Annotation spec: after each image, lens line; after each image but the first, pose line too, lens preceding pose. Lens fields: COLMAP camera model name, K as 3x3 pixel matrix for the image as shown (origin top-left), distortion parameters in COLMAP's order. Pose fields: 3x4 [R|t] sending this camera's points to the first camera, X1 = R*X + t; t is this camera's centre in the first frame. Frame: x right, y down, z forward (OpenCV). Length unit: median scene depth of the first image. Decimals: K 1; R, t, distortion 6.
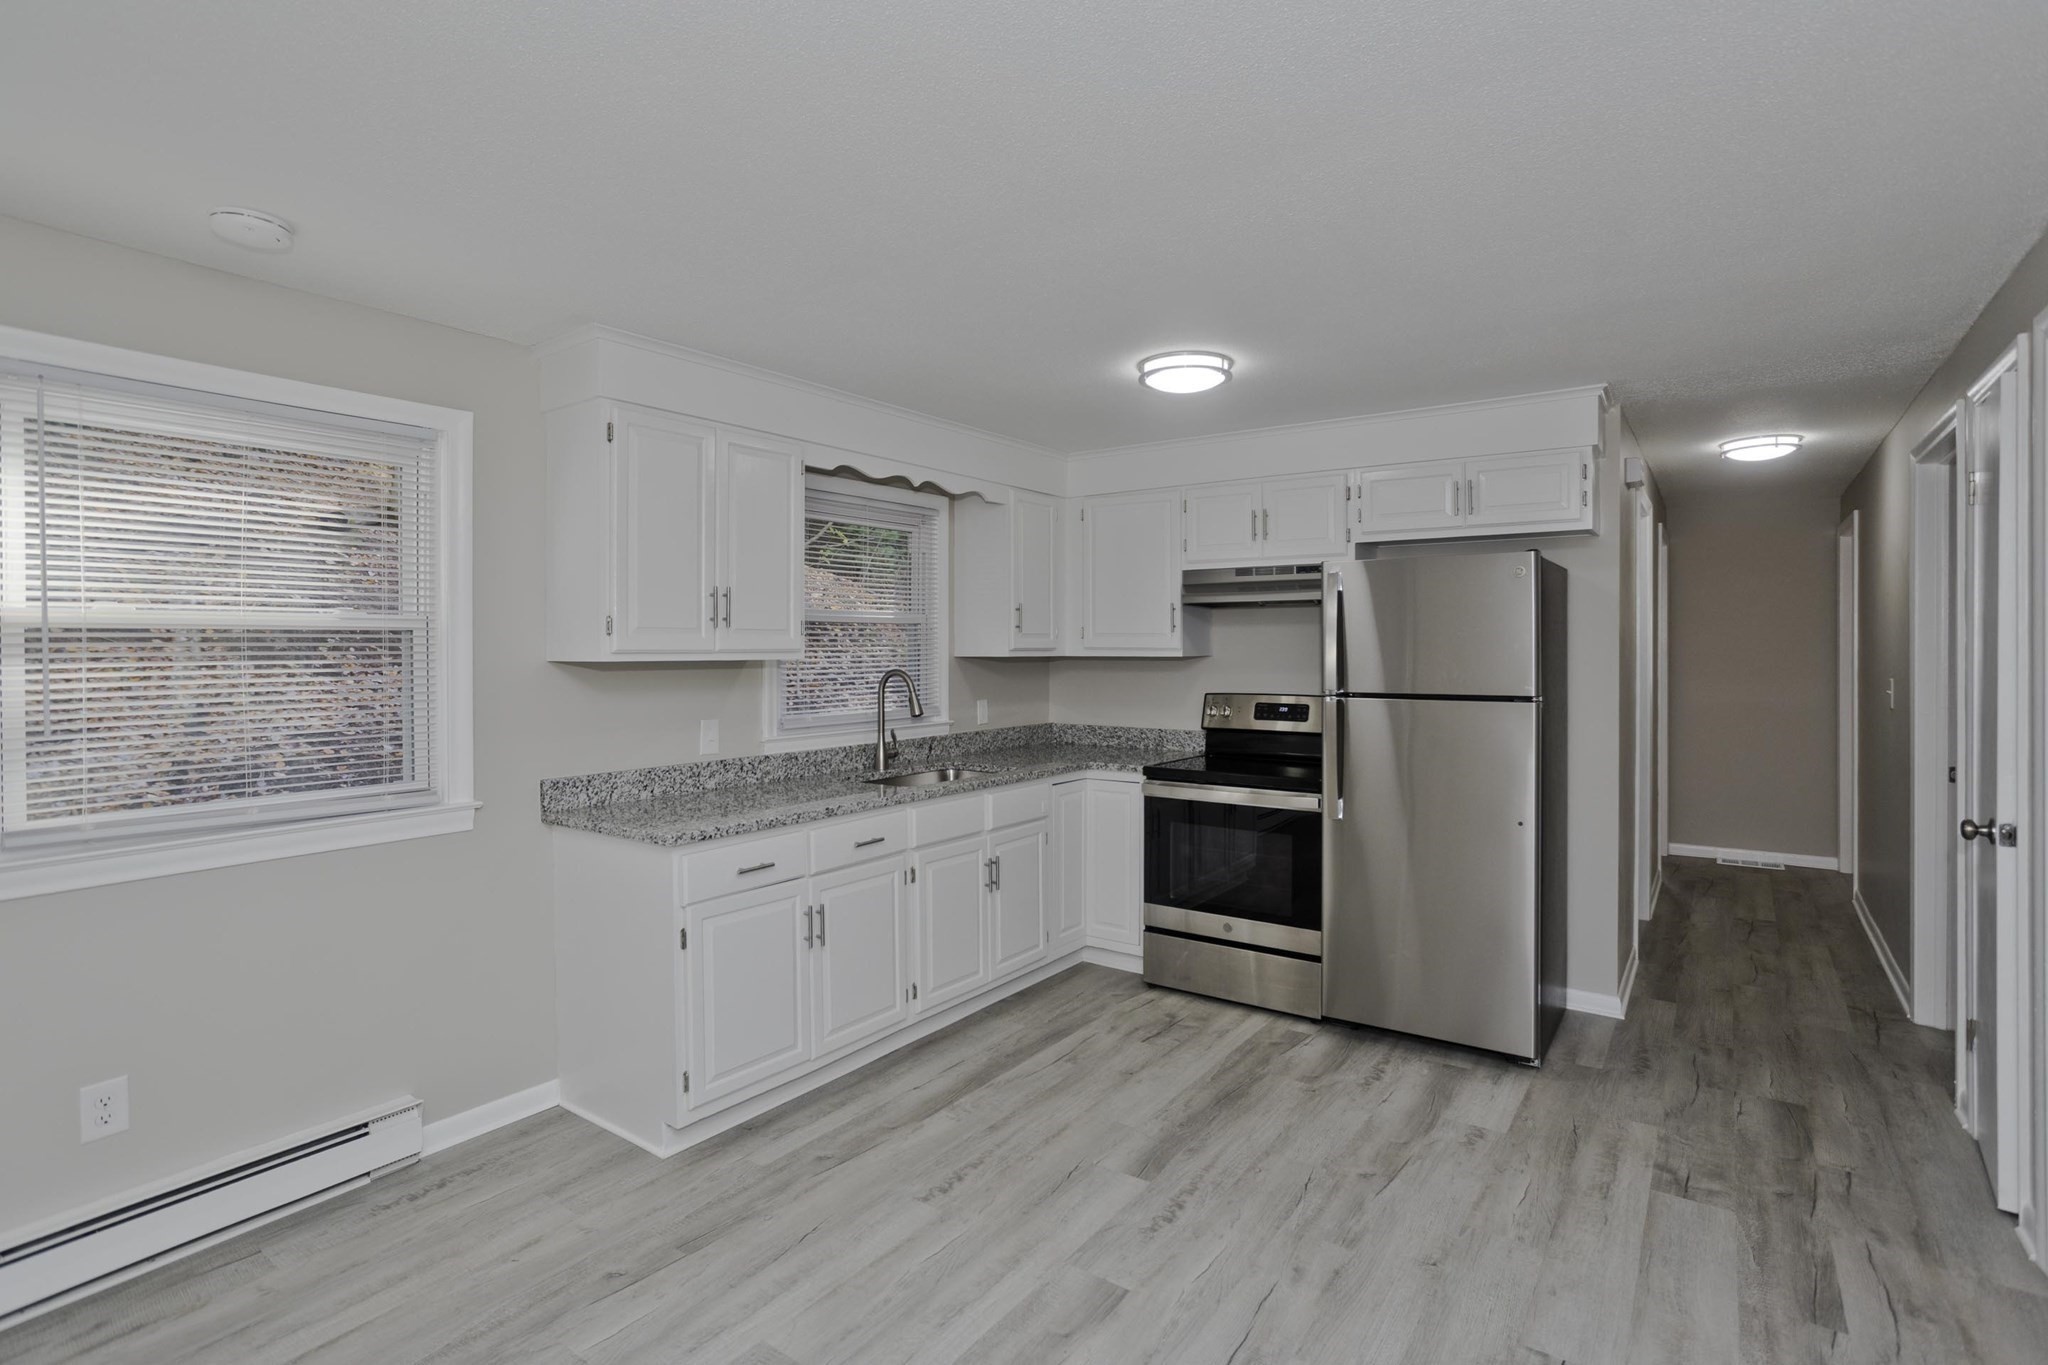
lens RADIAL K [[994.7, 0, 1030.1], [0, 994.7, 658.7], [0, 0, 1]] dist [-0.047308, 0.028365]
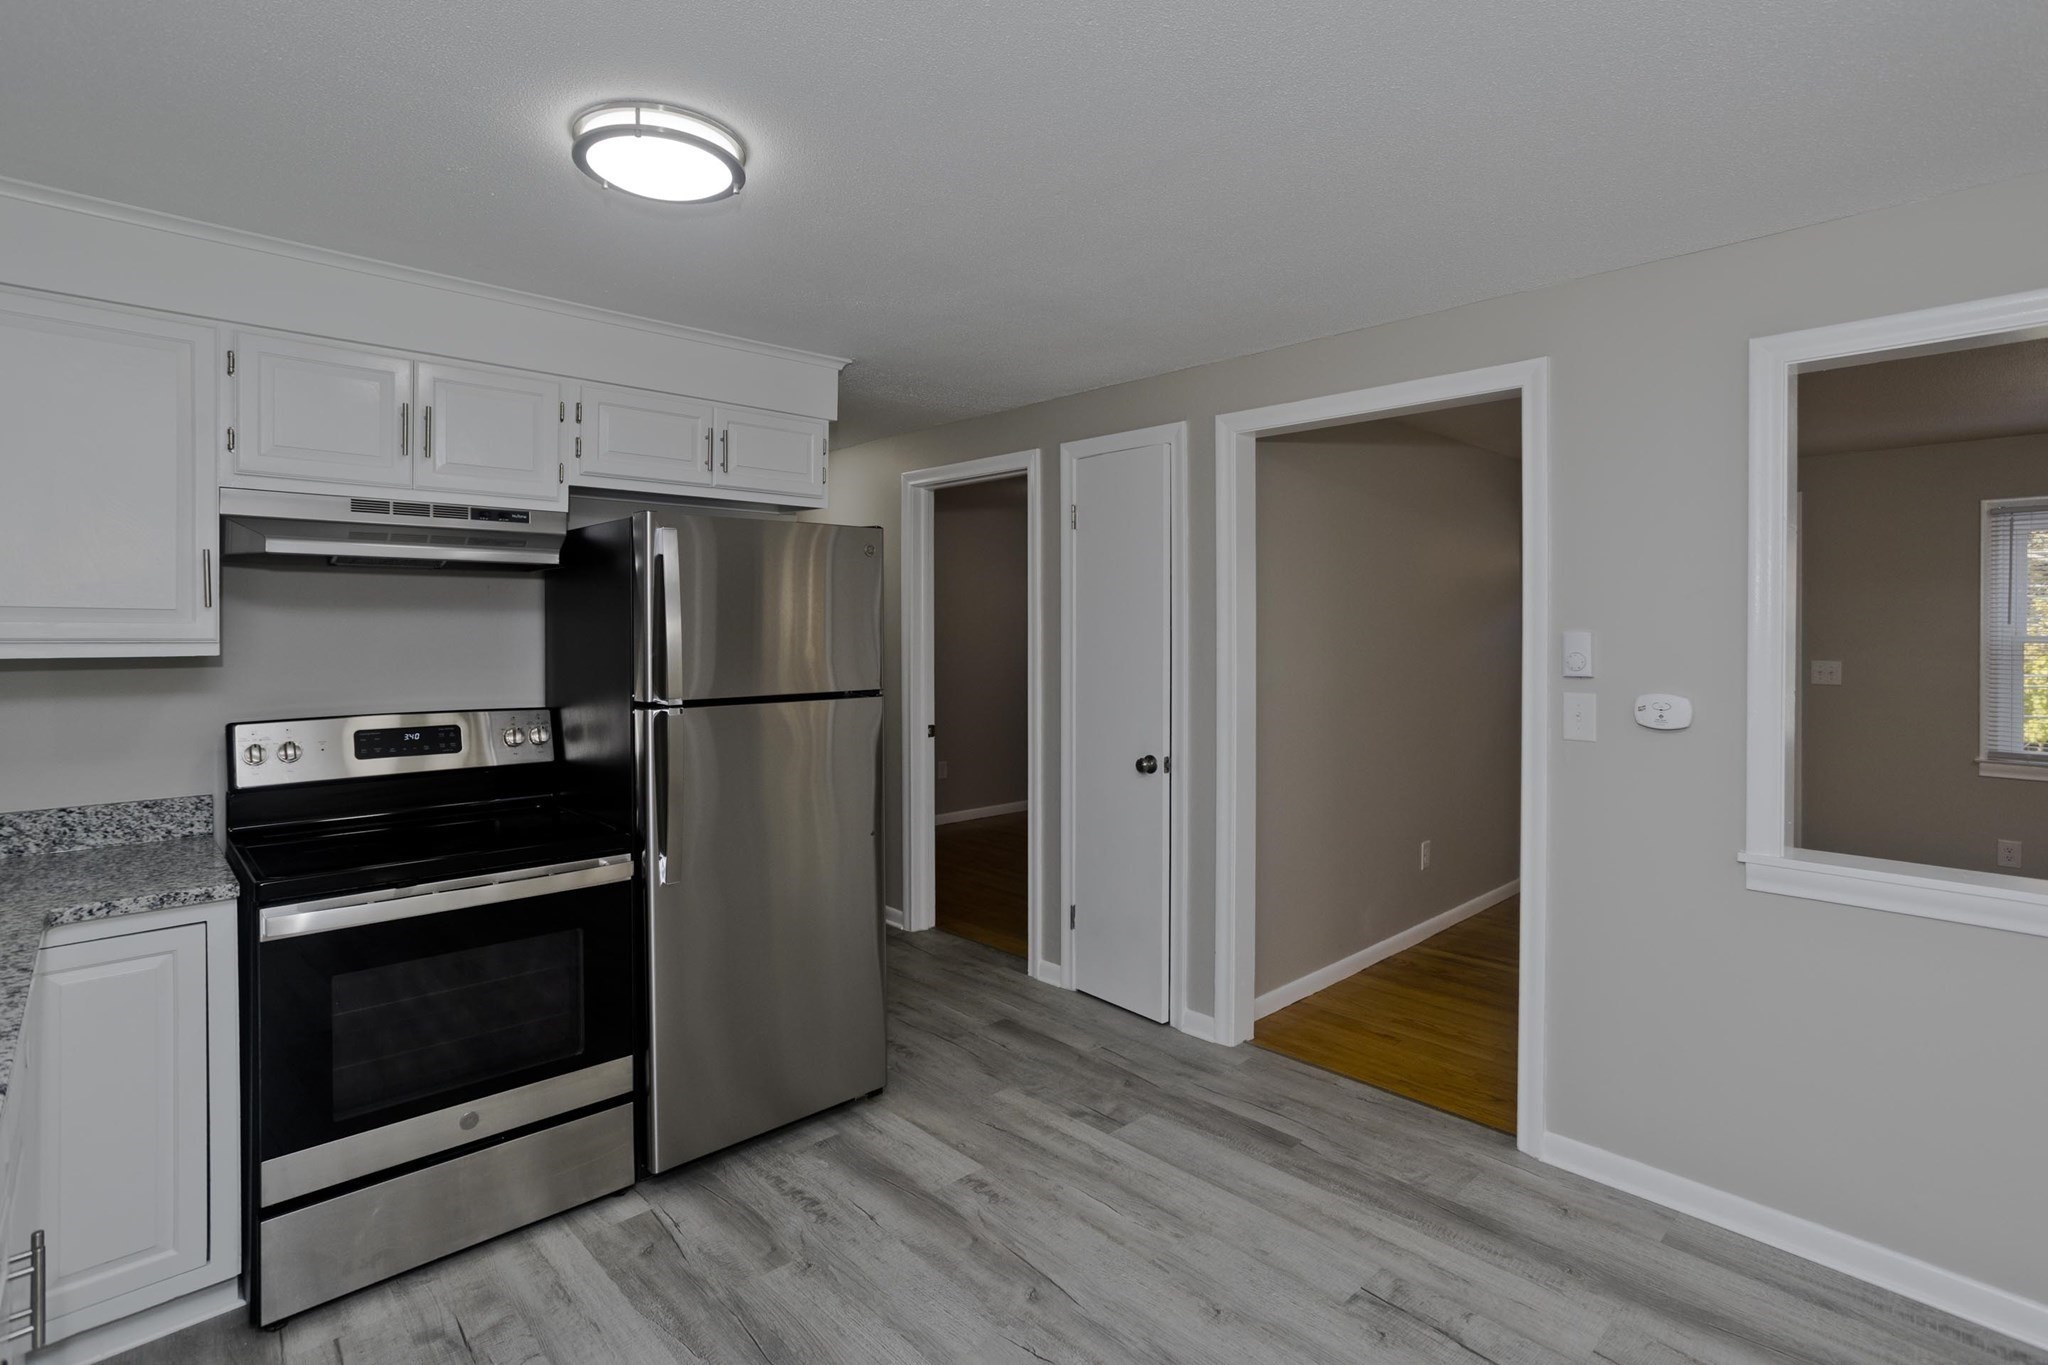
lens RADIAL K [[994.4, 0, 1026.8], [0, 994.4, 638.5], [0, 0, 1]] dist [-0.037544, 0.022095]
pose [[0.194339, -0.008257, 0.980900, -0.367075], [0.009745, 0.999931, 0.006486, -0.013989], [-0.980886, 0.008298, 0.194406, 0.699564]]
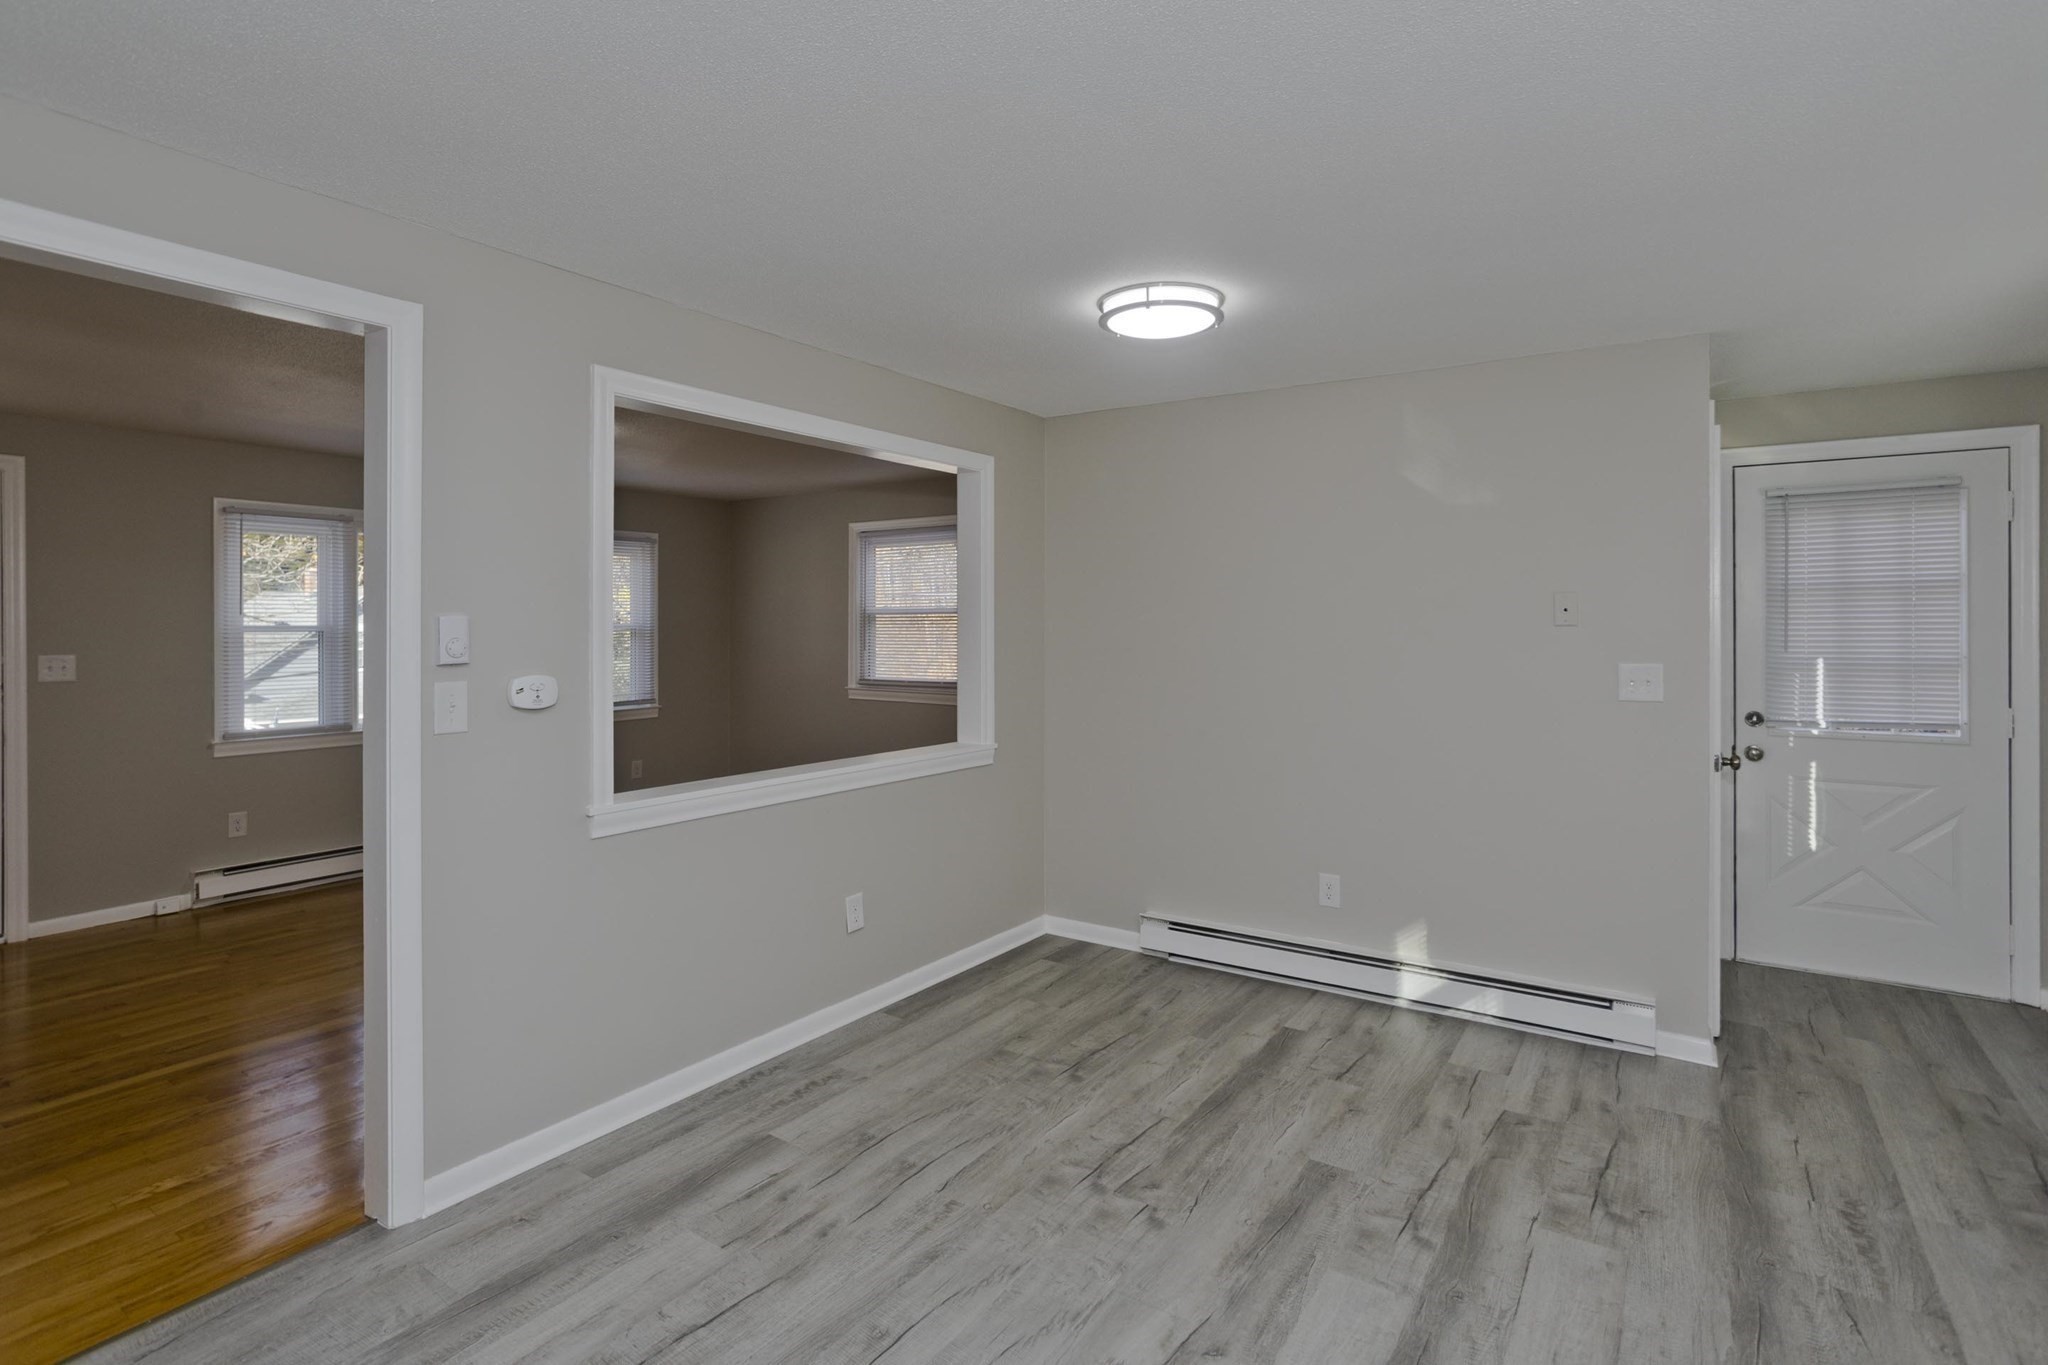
lens RADIAL K [[1003.8, 0, 1022.0], [0, 1003.8, 620.2], [0, 0, 1]] dist [-0.046977, 0.025576]
pose [[-0.999777, 0.001939, -0.021044, 0.100037], [0.001823, 0.999983, 0.005499, -0.009268], [0.021054, 0.005459, -0.999763, 1.176215]]
